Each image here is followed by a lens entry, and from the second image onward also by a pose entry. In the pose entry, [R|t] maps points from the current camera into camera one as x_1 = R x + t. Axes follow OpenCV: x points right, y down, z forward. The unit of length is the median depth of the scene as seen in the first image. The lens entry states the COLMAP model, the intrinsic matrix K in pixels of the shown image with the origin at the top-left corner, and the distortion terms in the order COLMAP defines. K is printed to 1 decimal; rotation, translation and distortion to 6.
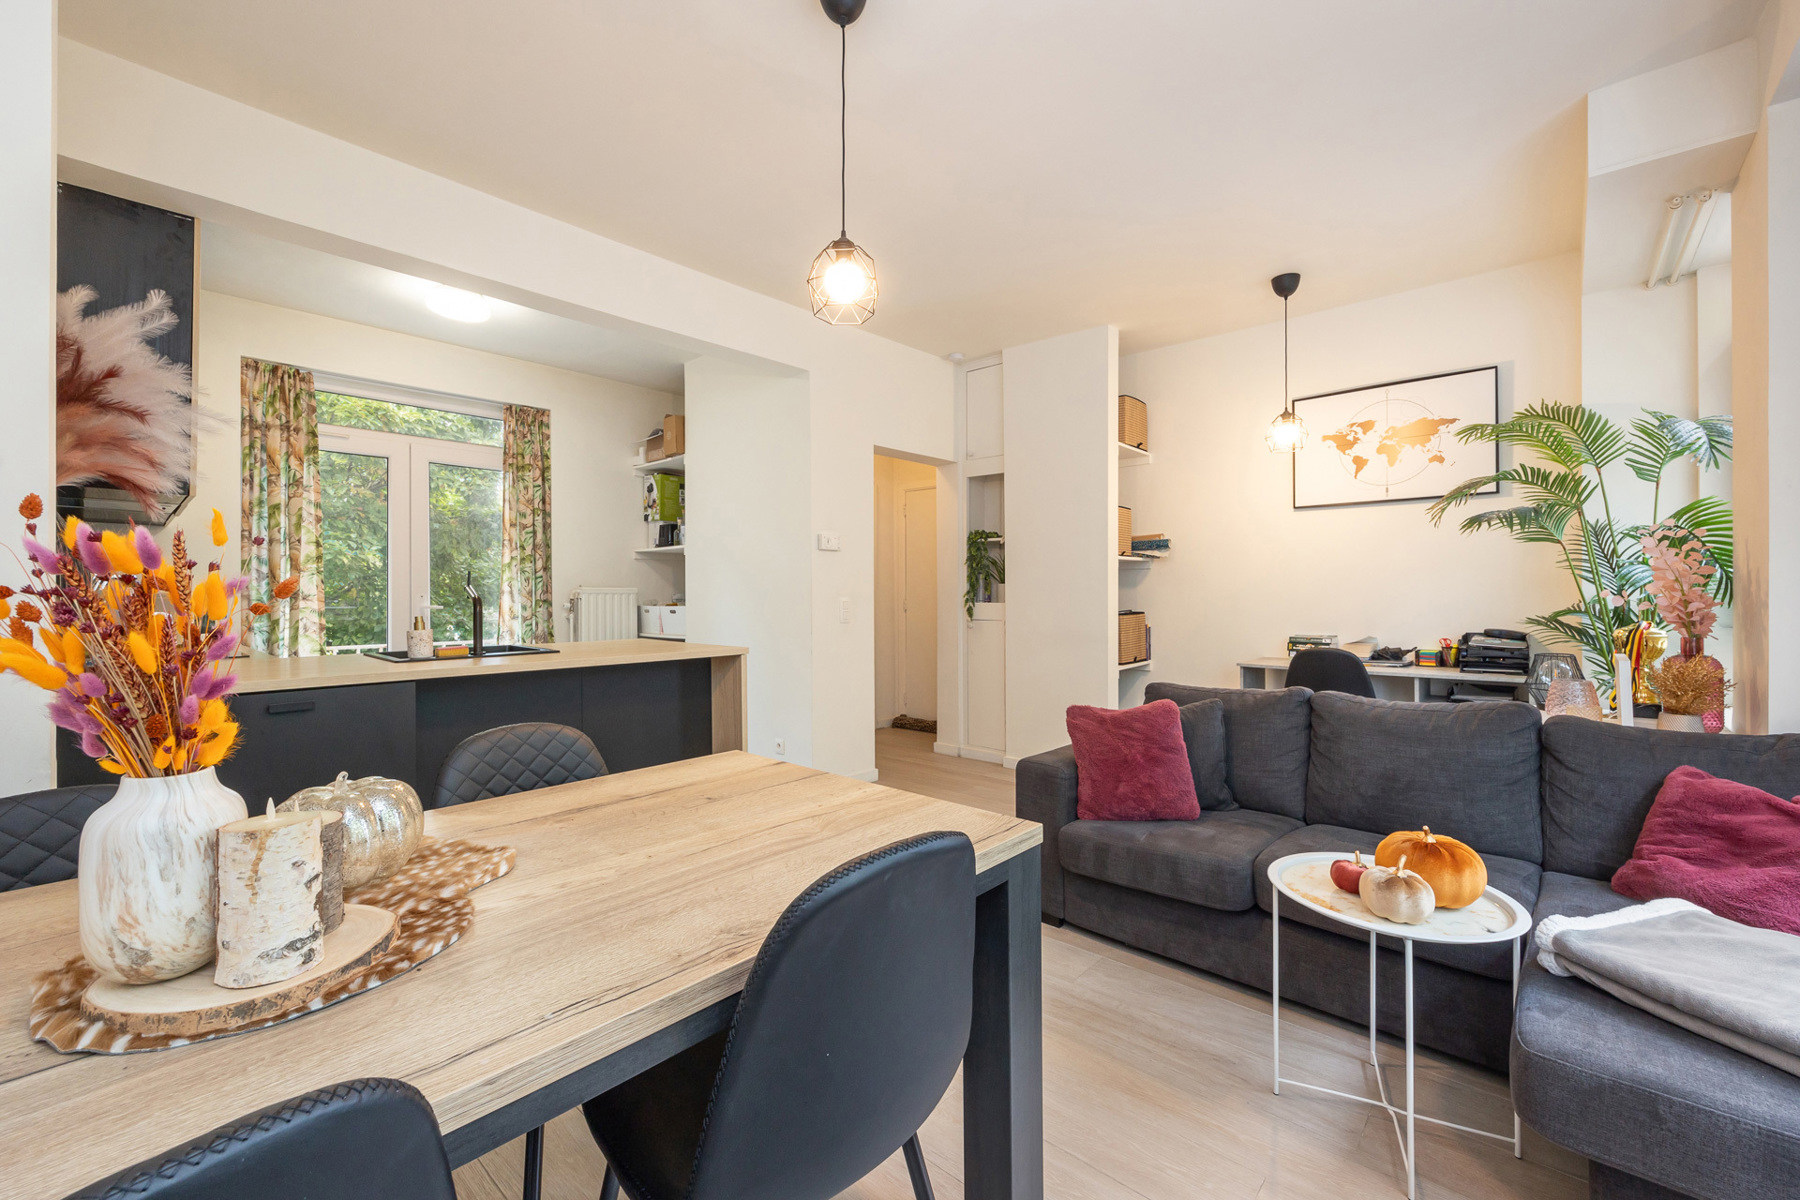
lens RADIAL K [[730.2, 0, 896.1], [0, 730.2, 592.8], [0, 0, 1]] dist [-0.001333, 0.000126]
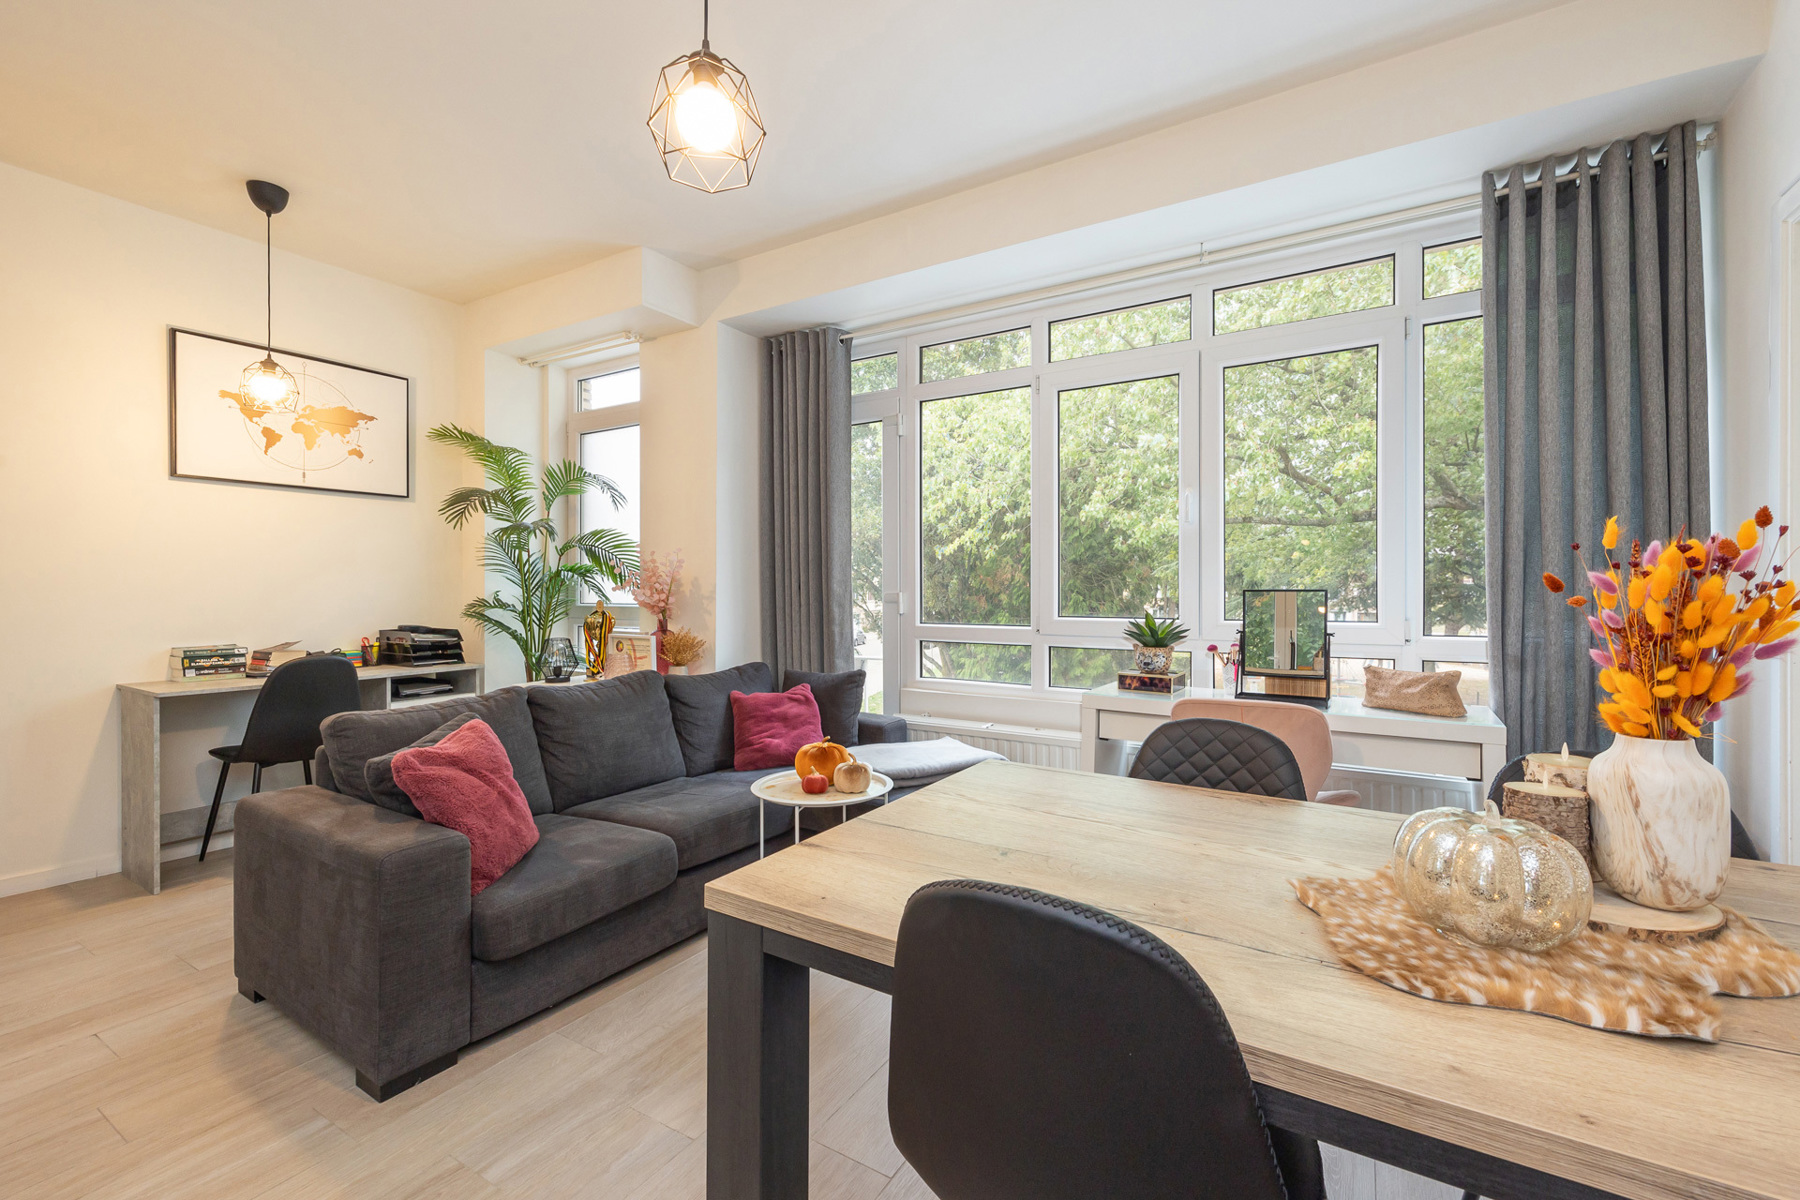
lens RADIAL K [[758.5, 0, 905.5], [0, 758.5, 590.0], [0, 0, 1]] dist [-0.000150, -0.000023]
pose [[-0.183300, 0.002798, 0.983053, -0.411144], [-0.000302, 0.999996, -0.002903, 0.001604], [-0.983057, -0.000829, -0.183299, 0.500484]]
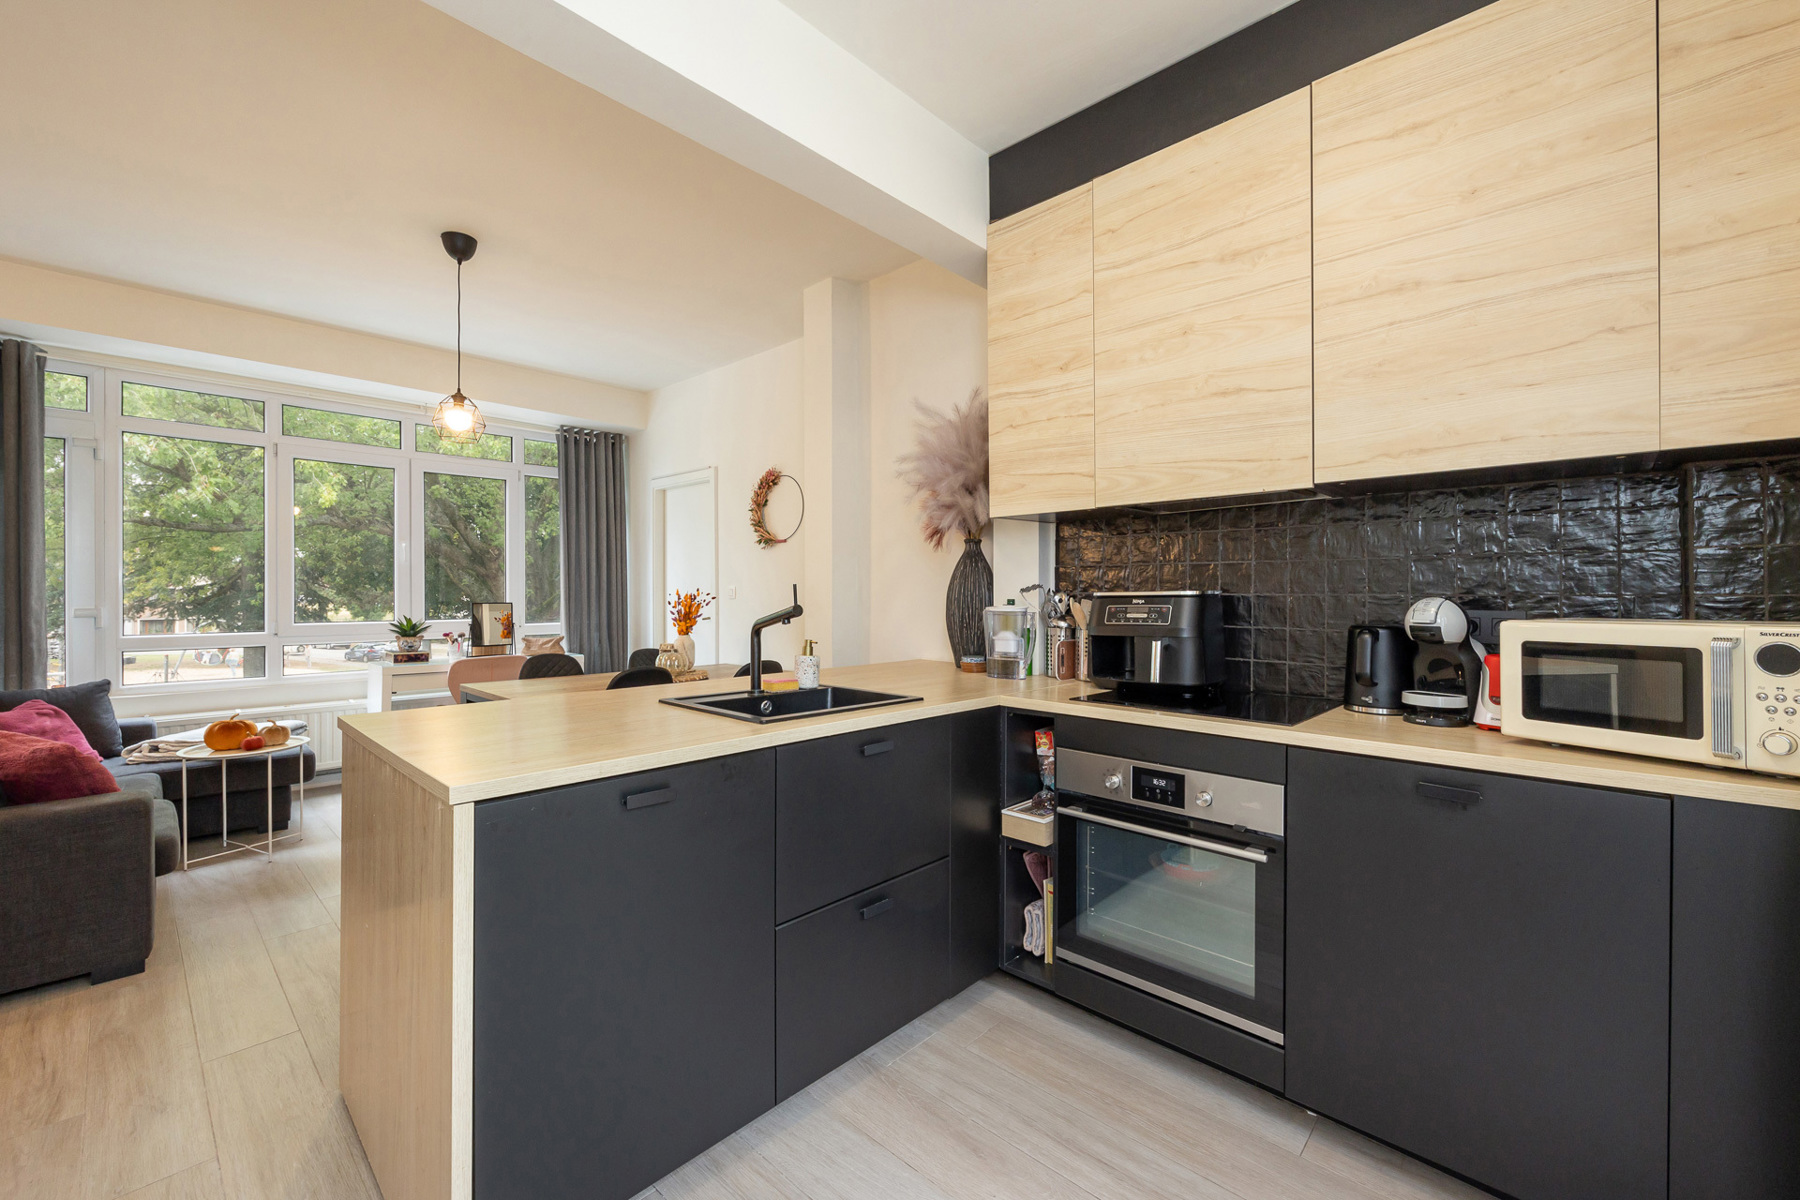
lens RADIAL K [[730.2, 0, 896.1], [0, 730.2, 592.8], [0, 0, 1]] dist [-0.001333, 0.000126]
pose [[-0.999773, 0.001316, 0.021264, -0.575486], [0.001320, 0.999999, 0.000153, -0.019000], [-0.021264, 0.000181, -0.999774, 1.384448]]
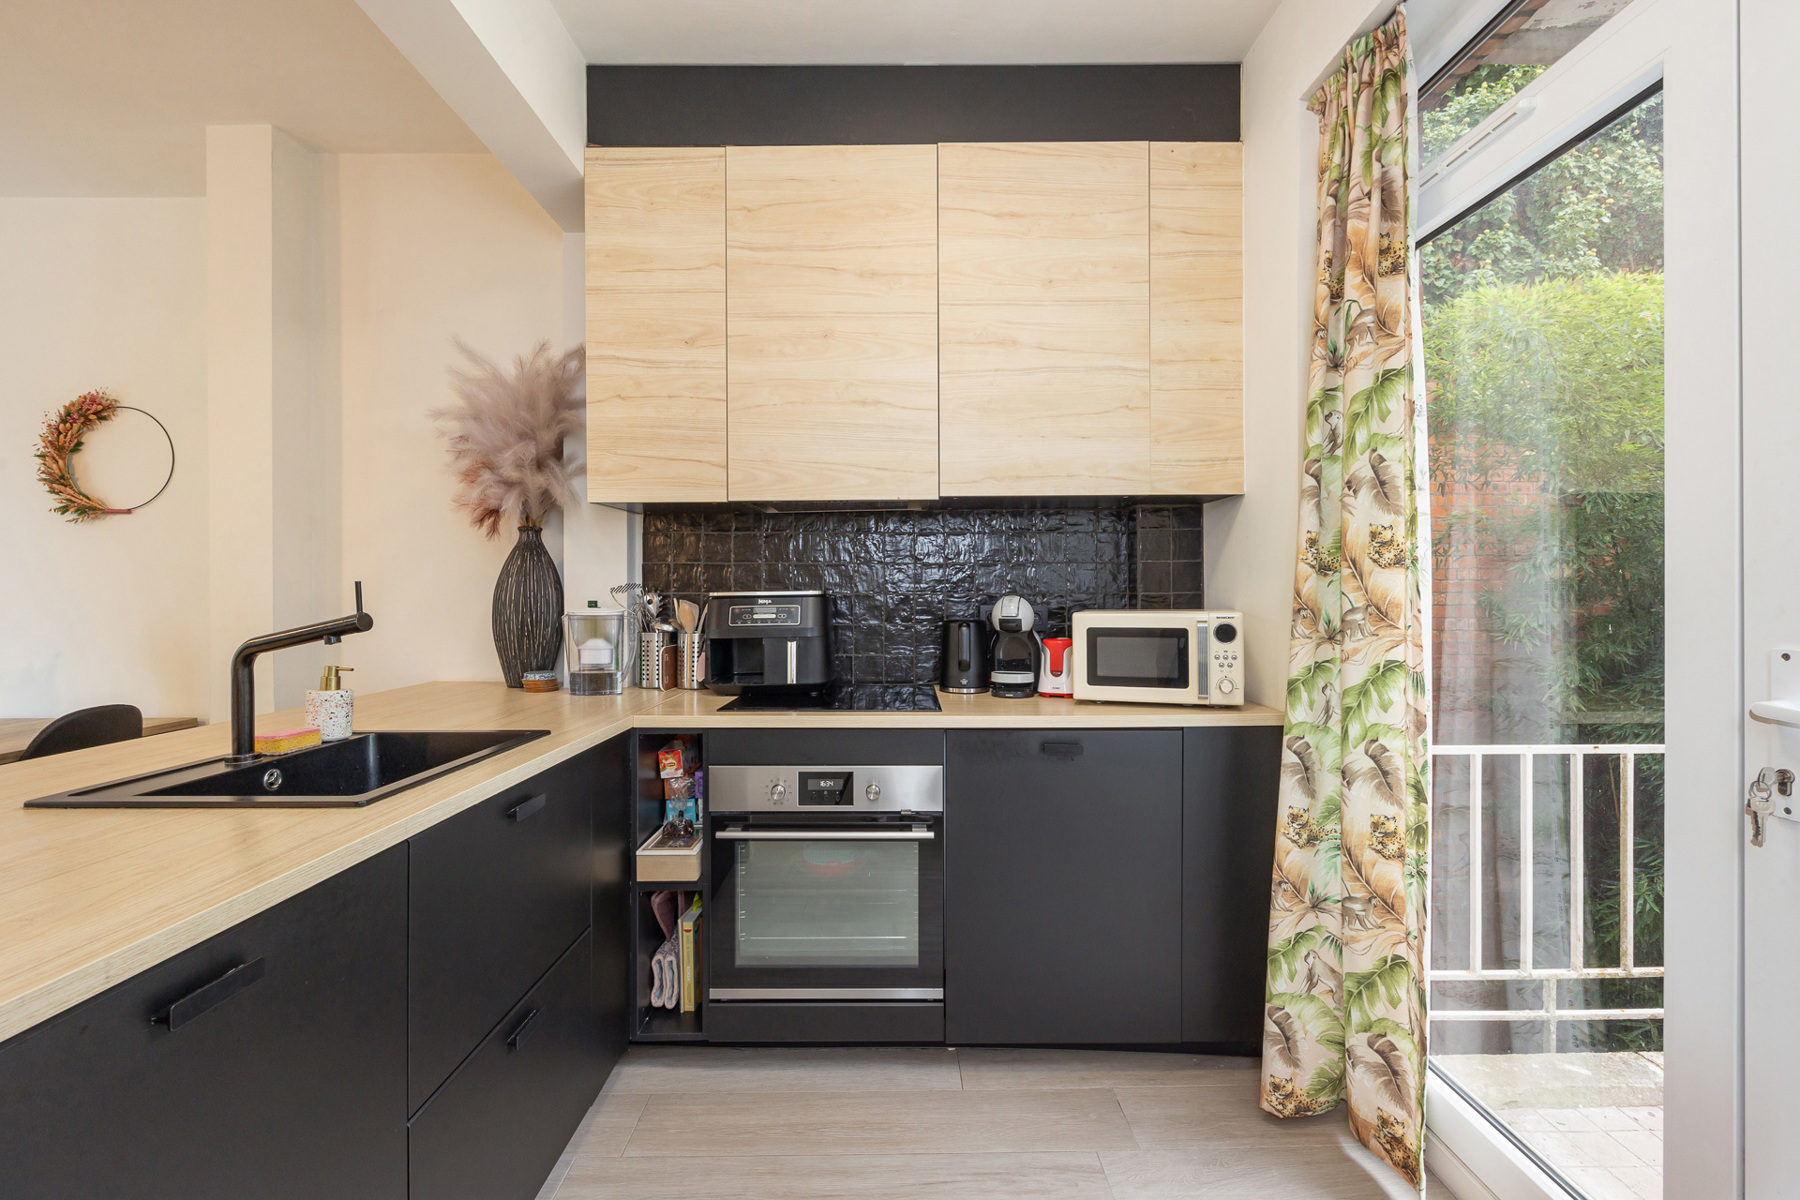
lens RADIAL K [[730.2, 0, 896.1], [0, 730.2, 592.8], [0, 0, 1]] dist [-0.001333, 0.000126]
pose [[-0.736803, 0.004976, -0.676090, -0.436442], [0.004221, 0.999987, 0.002759, -0.019778], [0.676095, -0.000821, -0.736814, 1.271801]]
